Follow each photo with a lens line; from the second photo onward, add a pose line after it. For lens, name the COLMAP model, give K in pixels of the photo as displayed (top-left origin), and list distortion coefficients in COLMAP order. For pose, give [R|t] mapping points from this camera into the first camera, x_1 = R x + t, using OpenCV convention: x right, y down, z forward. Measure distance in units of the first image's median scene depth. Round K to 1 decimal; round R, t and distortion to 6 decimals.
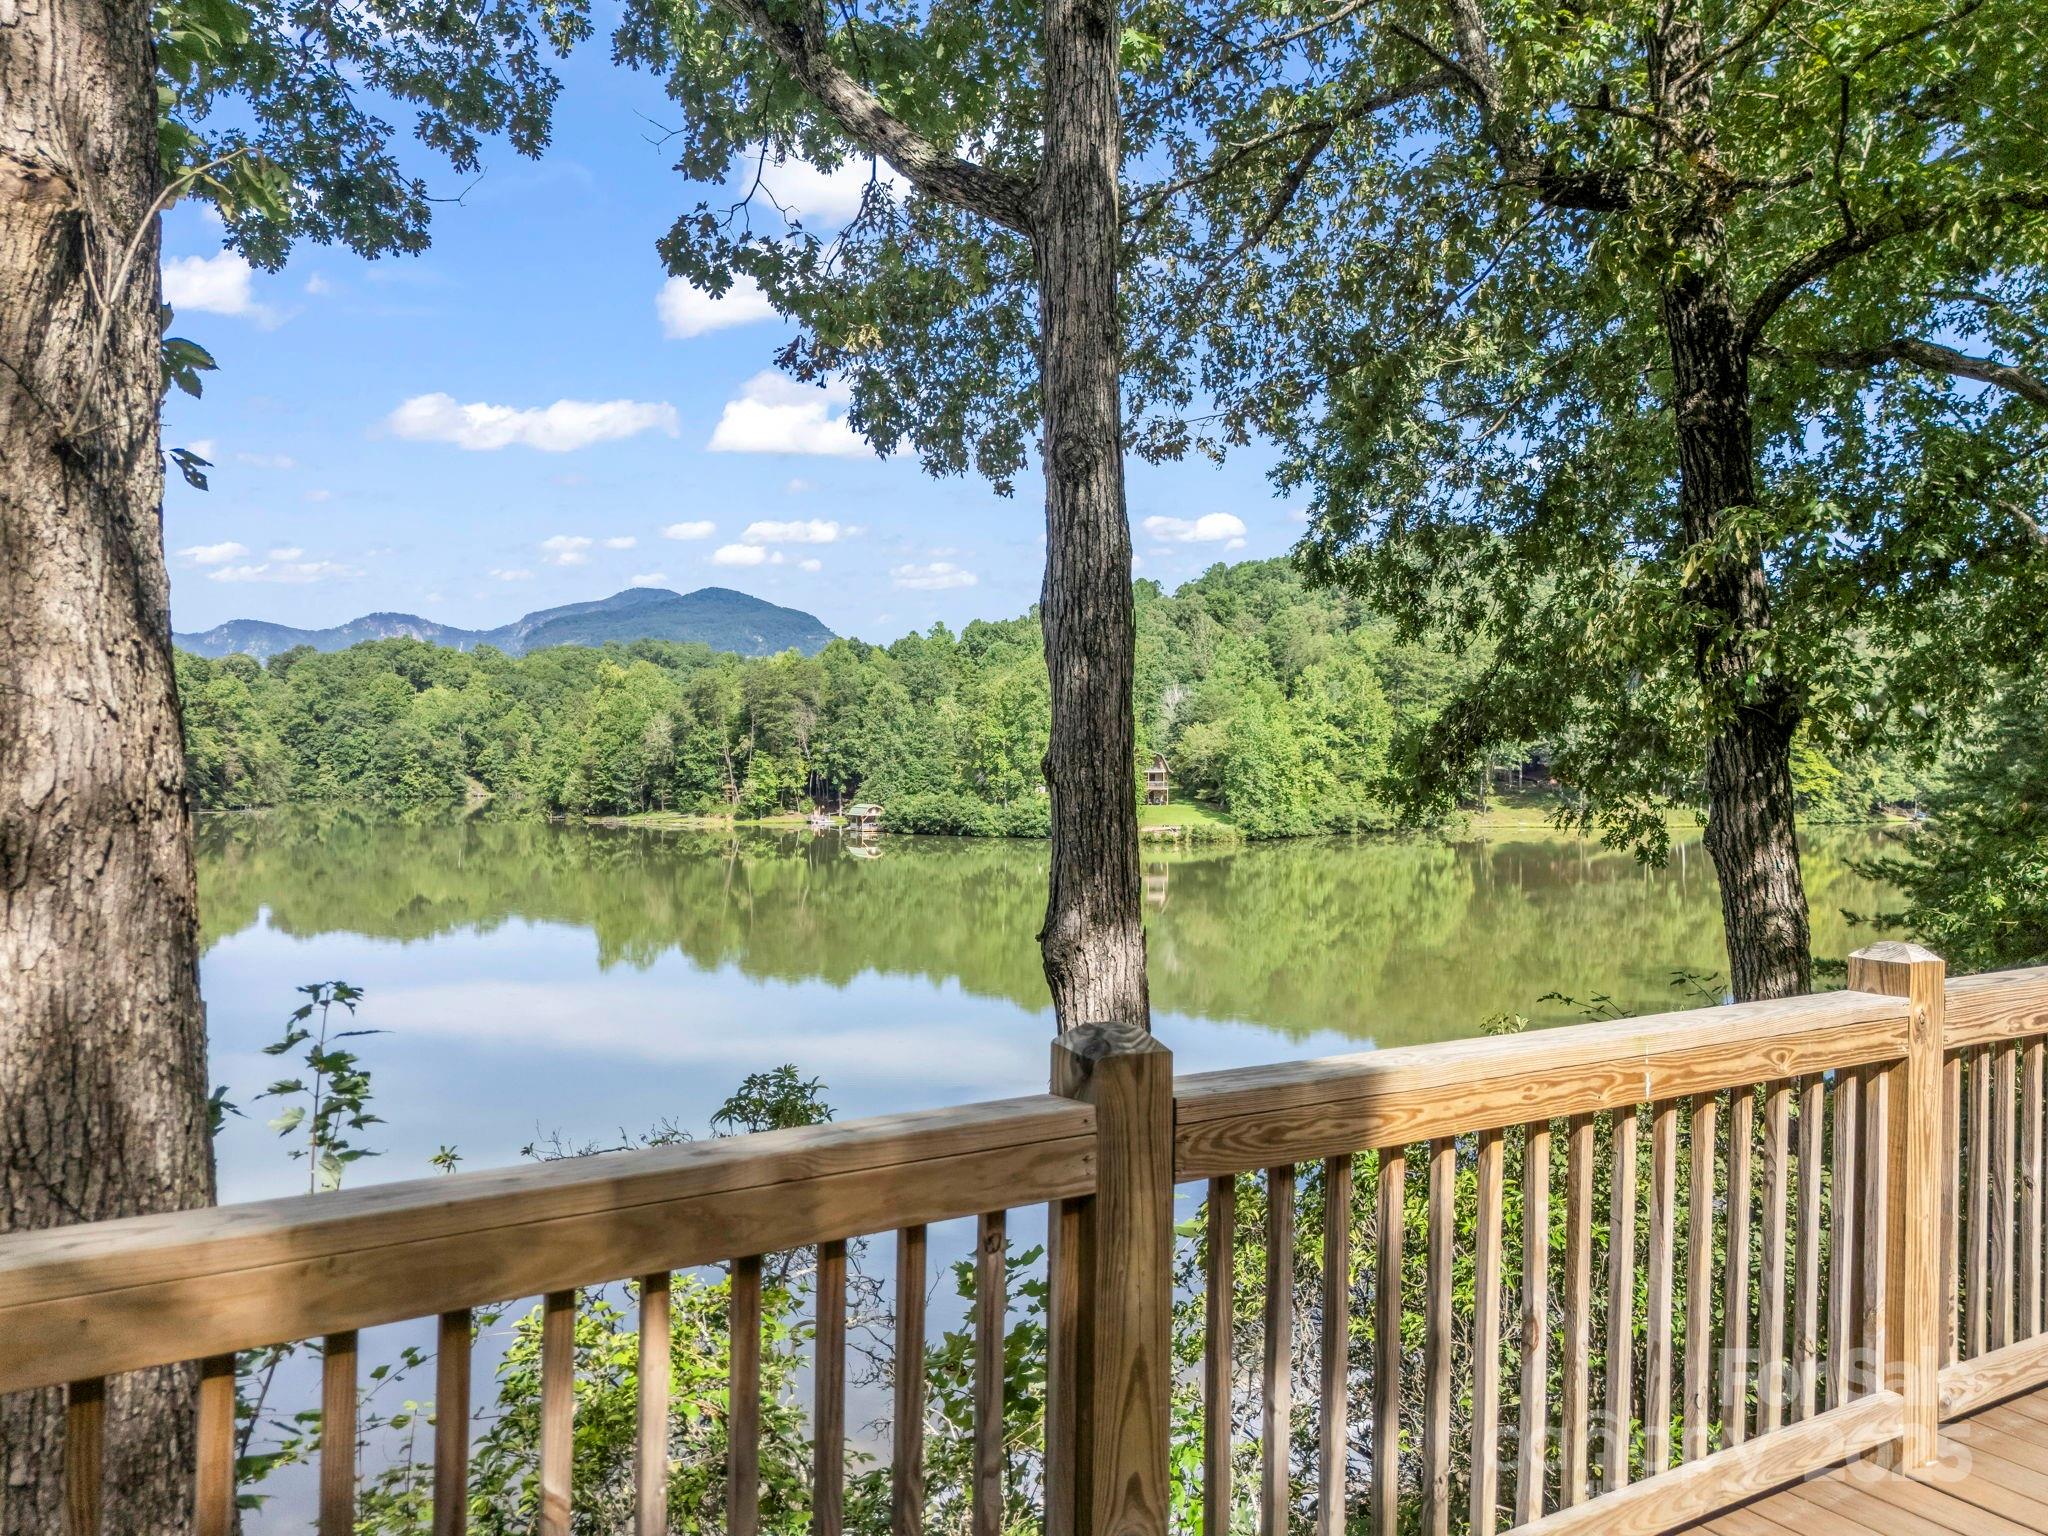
lens RADIAL K [[1485.8, 0, 1016.6], [0, 1485.8, 766.5], [0, 0, 1]] dist [0.057007, -0.049602]
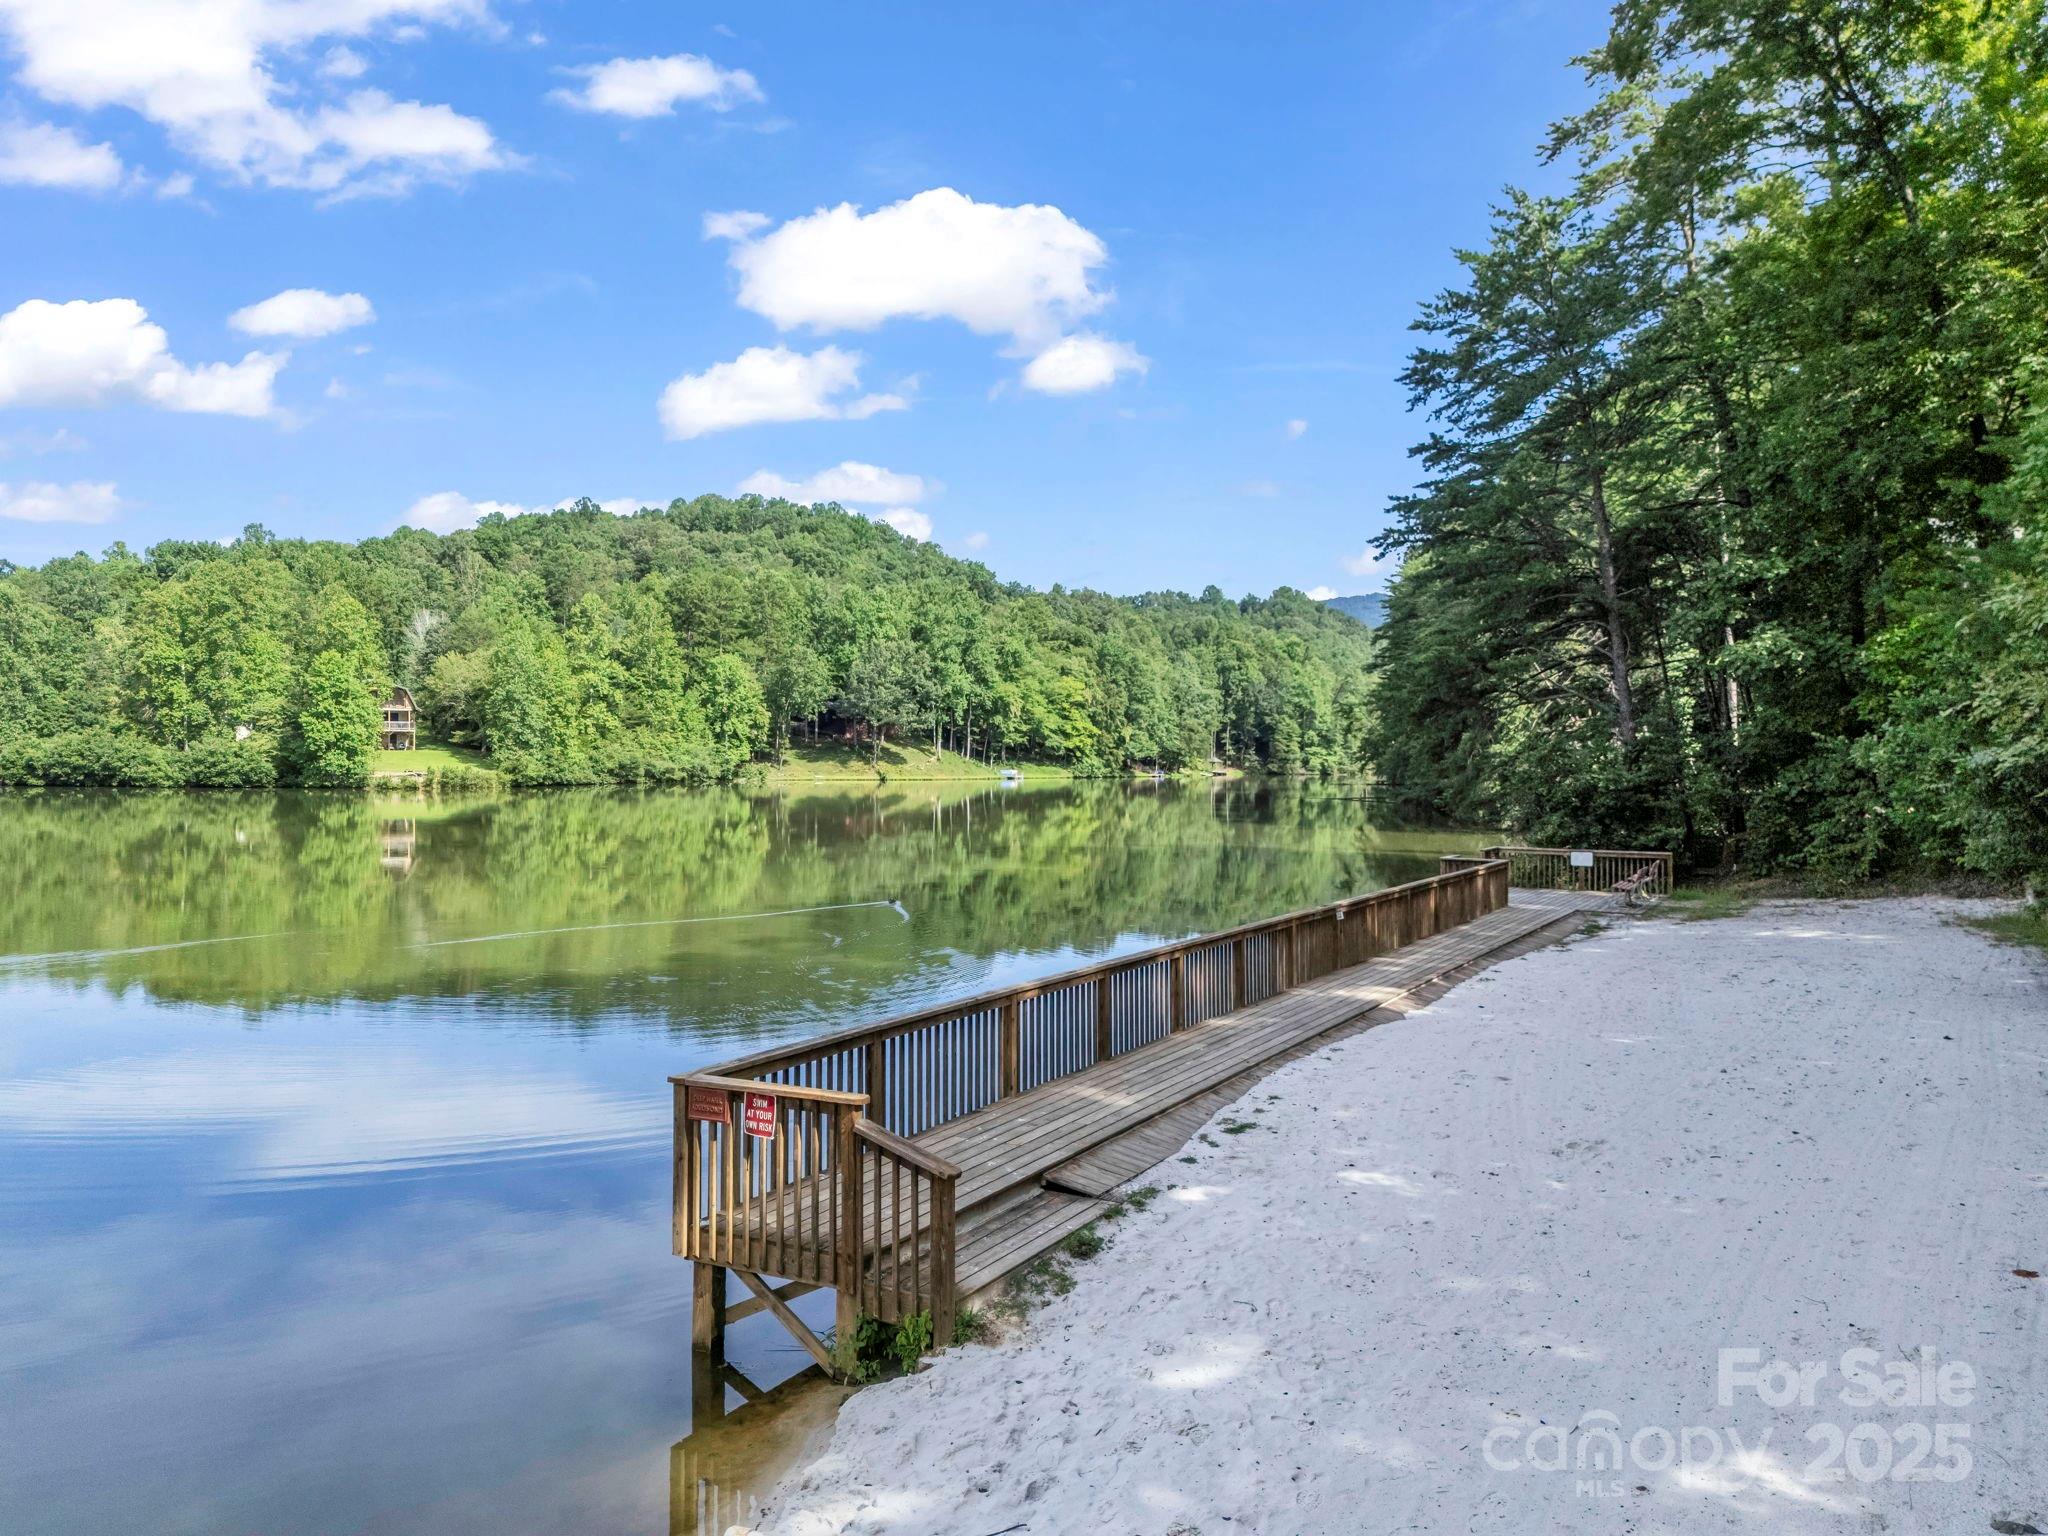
lens RADIAL K [[1485.8, 0, 1016.6], [0, 1485.8, 766.5], [0, 0, 1]] dist [0.057007, -0.049602]
pose [[0.894793, -0.000319, 0.446480, 0.028490], [-0.001964, 0.999987, 0.004651, 0.029741], [-0.446476, -0.005038, 0.894781, 0.097692]]
